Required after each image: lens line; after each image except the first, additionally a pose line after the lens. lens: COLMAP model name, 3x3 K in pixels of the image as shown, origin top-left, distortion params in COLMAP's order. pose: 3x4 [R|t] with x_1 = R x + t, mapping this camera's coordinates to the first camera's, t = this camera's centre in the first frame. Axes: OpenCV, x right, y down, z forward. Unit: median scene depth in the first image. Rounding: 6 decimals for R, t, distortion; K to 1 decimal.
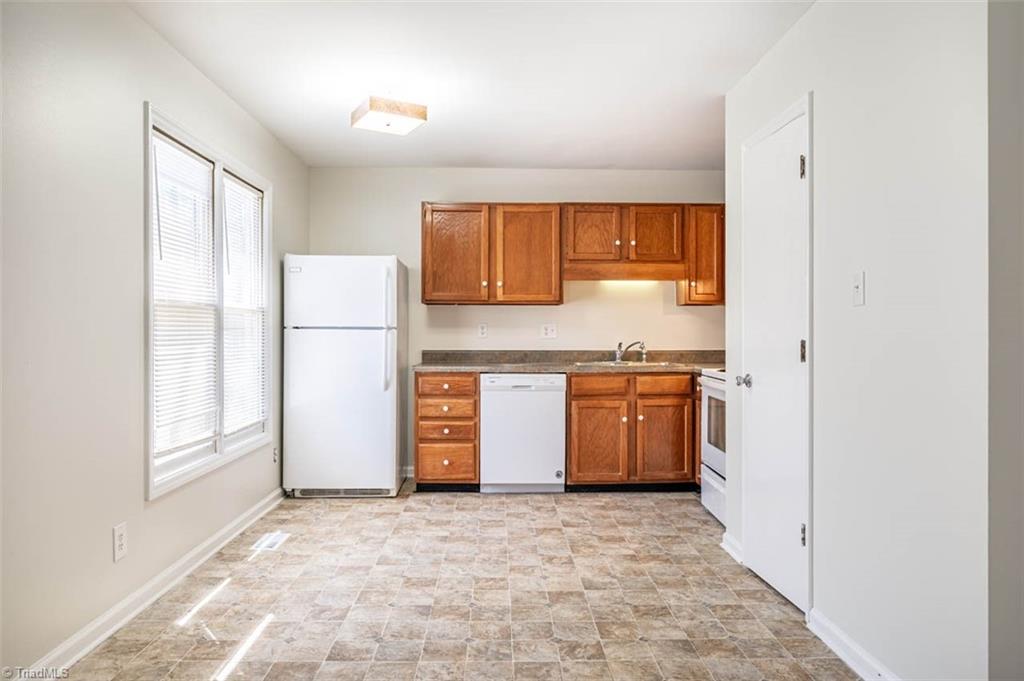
lens RADIAL K [[677.3, 0, 513.1], [0, 677.3, 340.1], [0, 0, 1]] dist [0.011326, -0.000087]
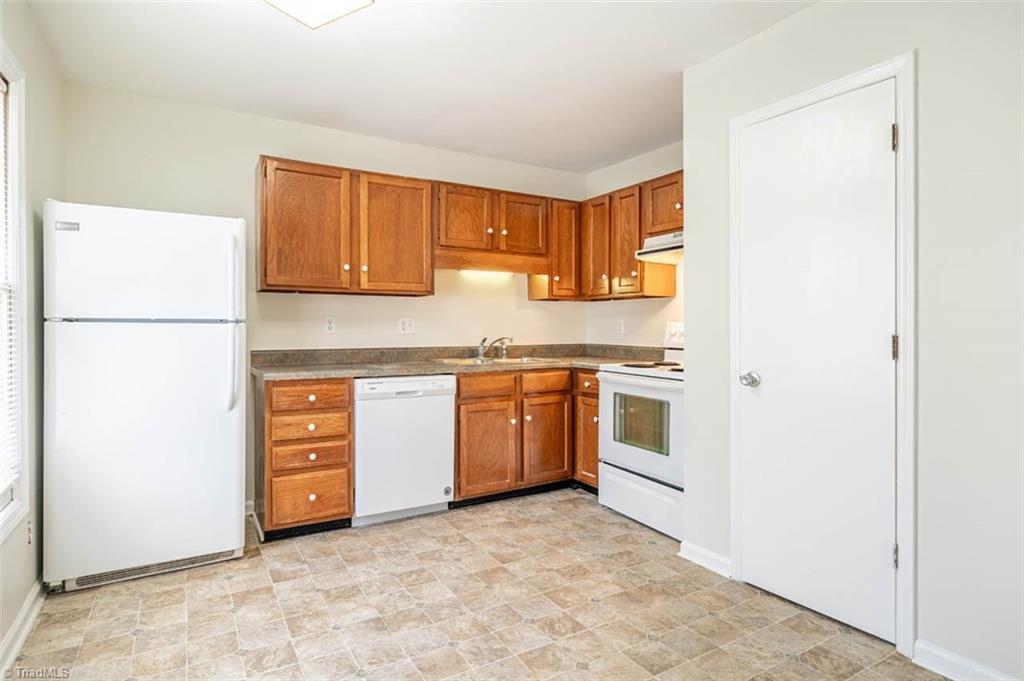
lens RADIAL K [[550.4, 0, 509.5], [0, 550.4, 333.6], [0, 0, 1]] dist [0.004917, 0.001216]
pose [[0.876750, -0.007005, 0.480896, -0.199799], [0.007056, 0.999974, 0.001702, -0.003723], [-0.480896, 0.001901, 0.876776, 0.345268]]
